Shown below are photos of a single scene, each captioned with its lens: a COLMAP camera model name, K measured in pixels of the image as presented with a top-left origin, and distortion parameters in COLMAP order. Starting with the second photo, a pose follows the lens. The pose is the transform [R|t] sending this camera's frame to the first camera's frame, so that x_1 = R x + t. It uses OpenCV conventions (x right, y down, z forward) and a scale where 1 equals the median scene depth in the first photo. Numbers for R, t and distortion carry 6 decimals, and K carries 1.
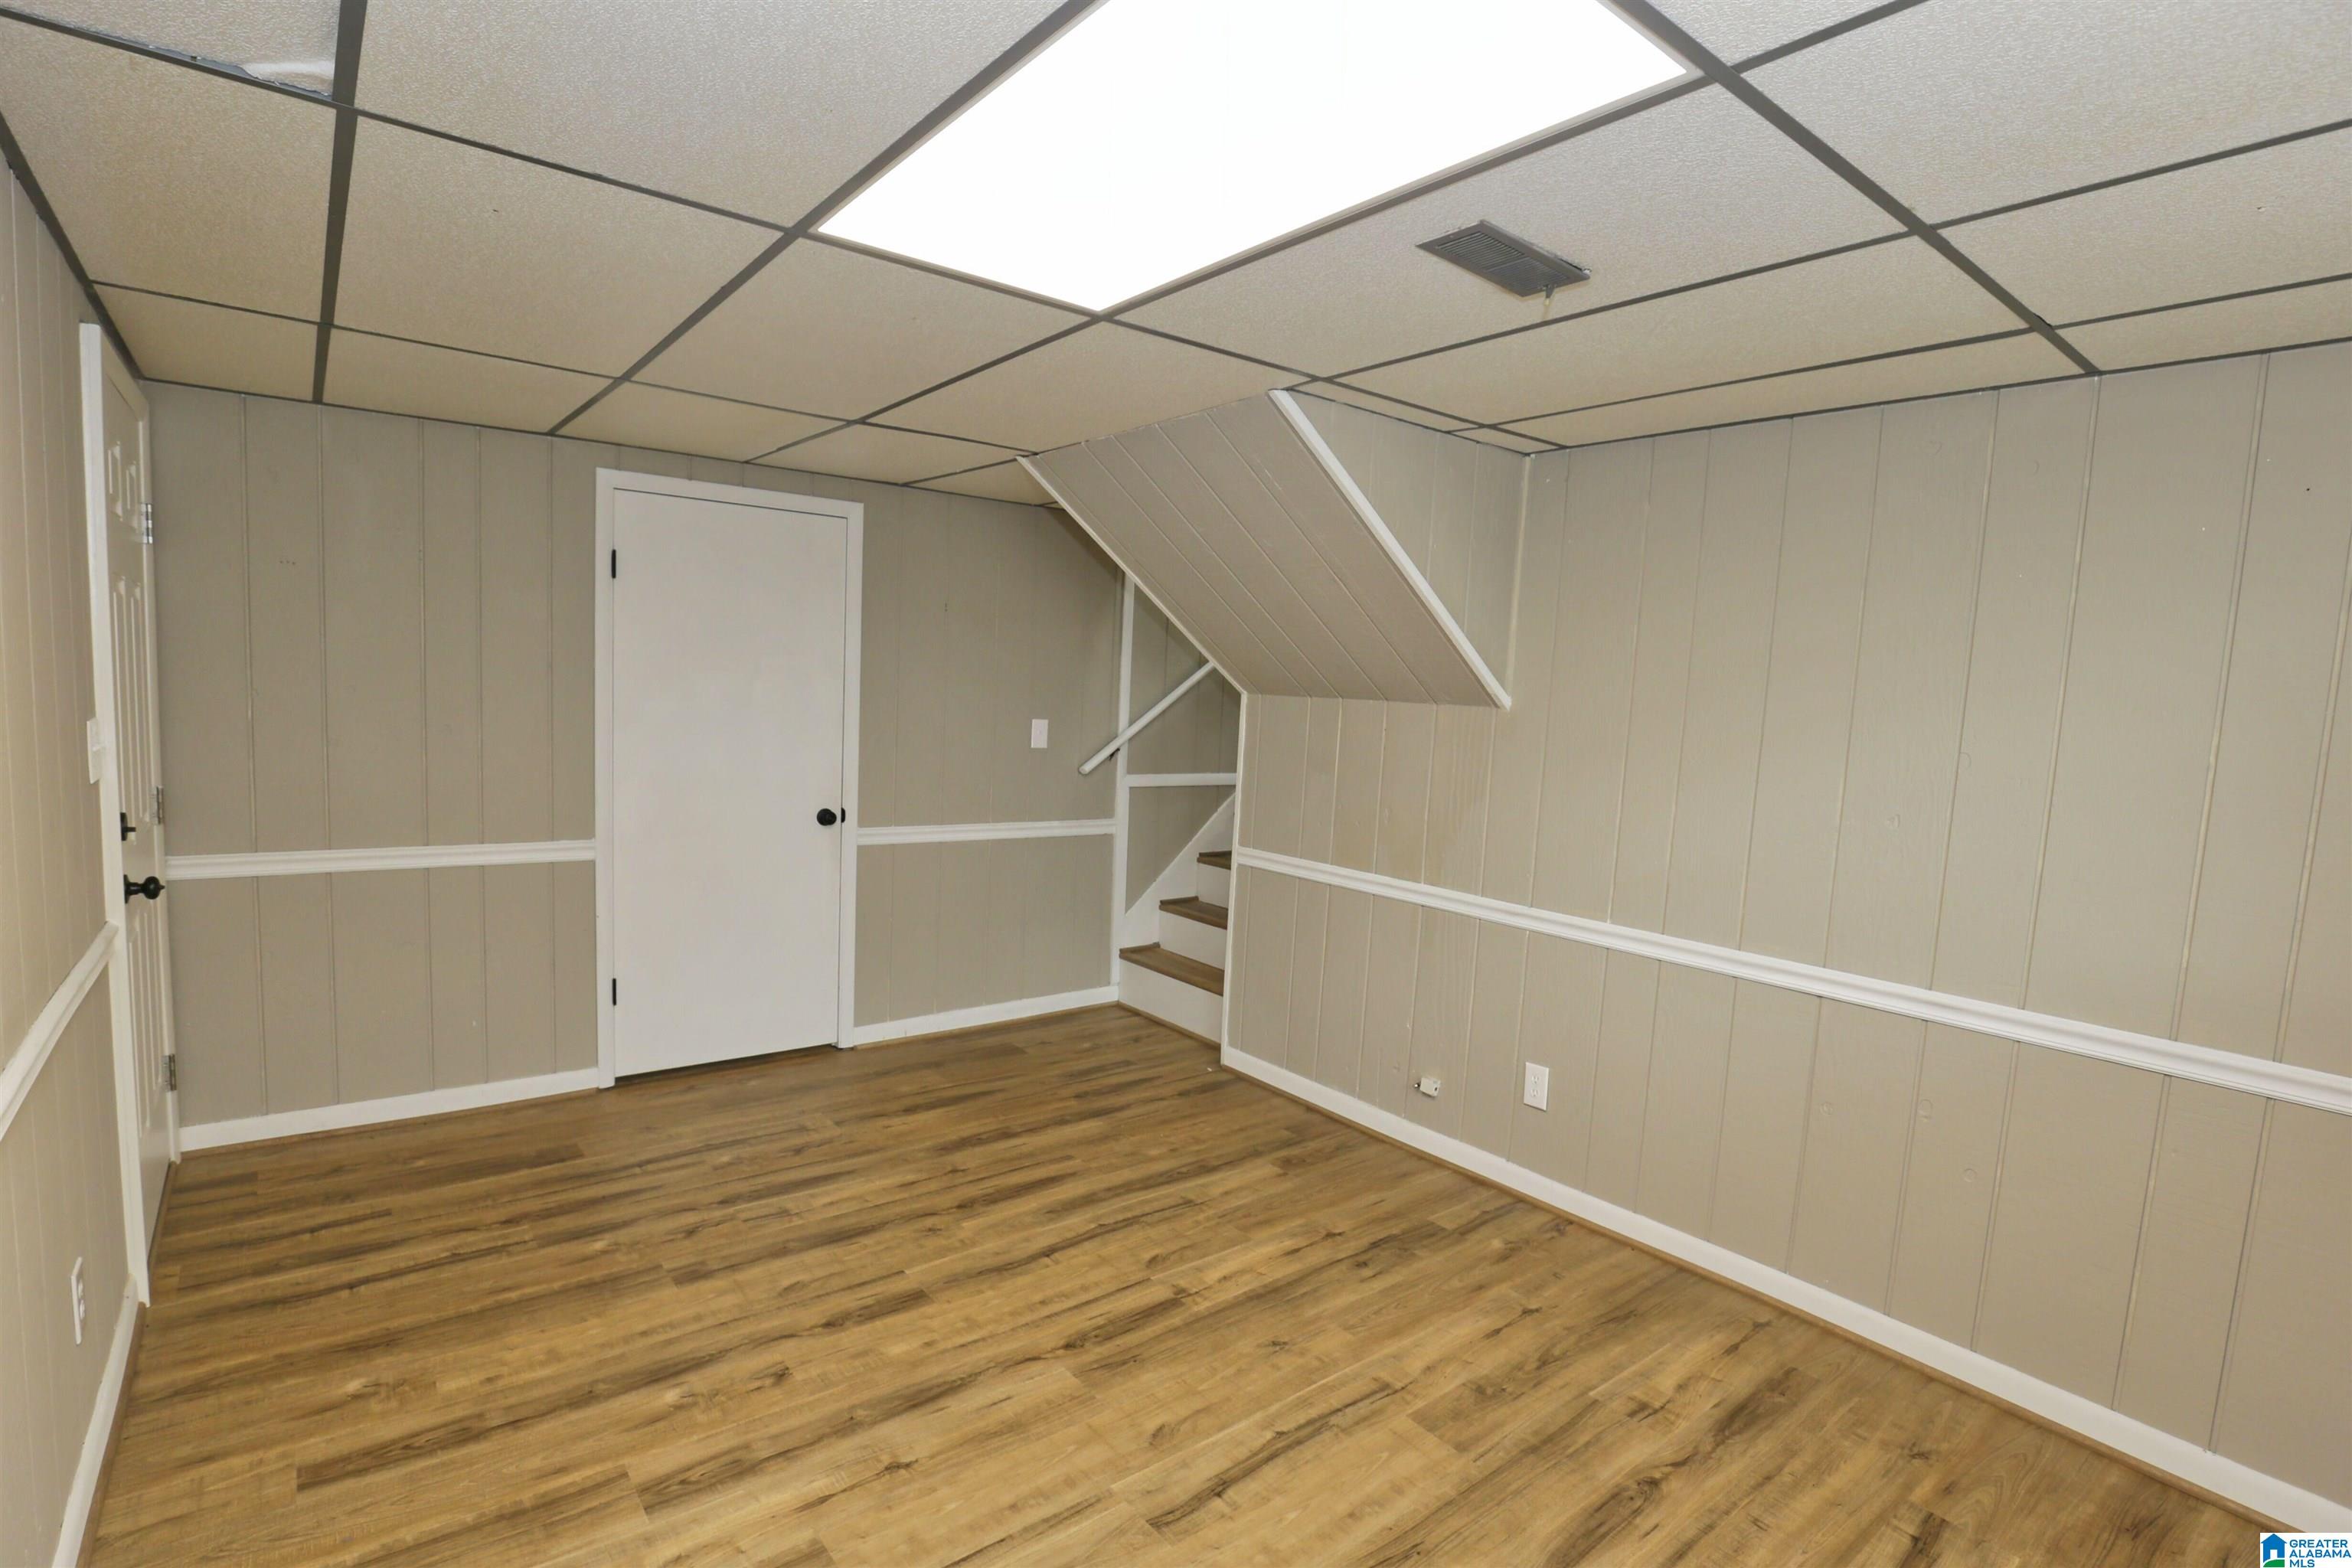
lens RADIAL K [[1104.4, 0, 1181.5], [0, 1104.4, 795.8], [0, 0, 1]] dist [-0.028852, 0.000388]
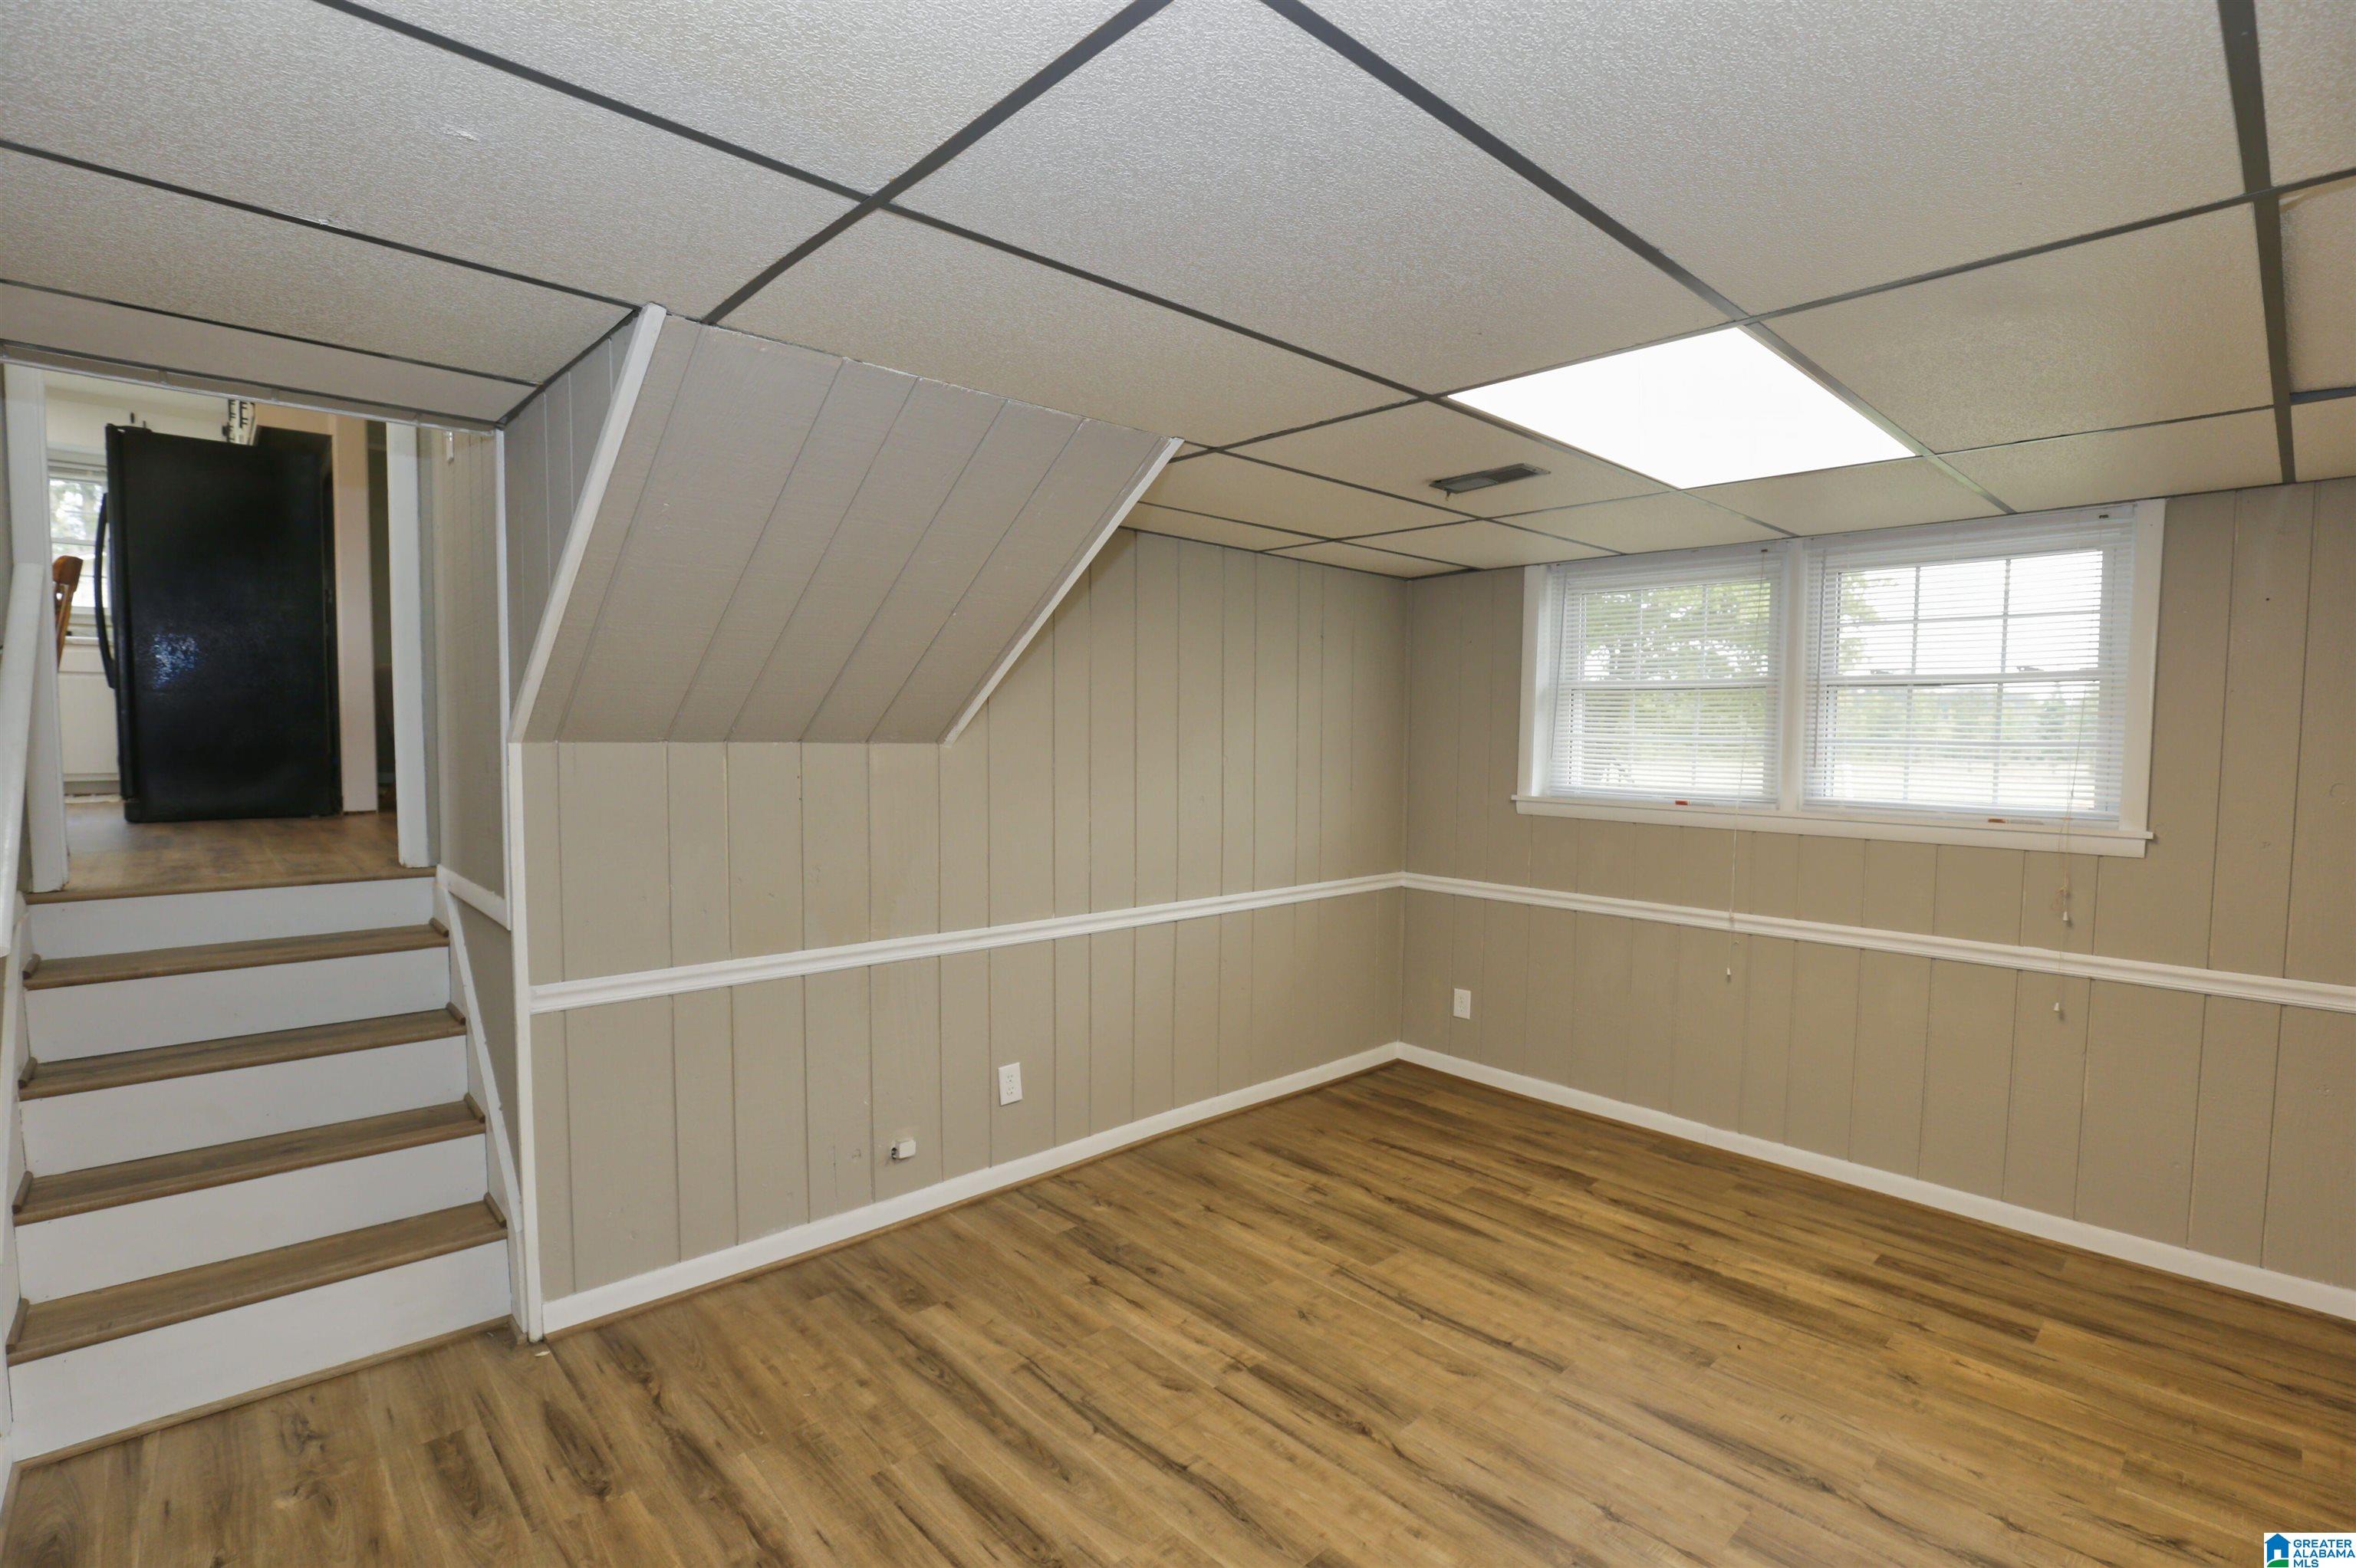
lens RADIAL K [[1106.1, 0, 1183.5], [0, 1106.1, 795.8], [0, 0, 1]] dist [-0.028852, 0.000388]
pose [[-0.073194, -0.106927, 0.991569, -0.832297], [0.080835, 0.990329, 0.112760, -0.135649], [-0.994036, 0.088406, -0.063843, 1.005045]]
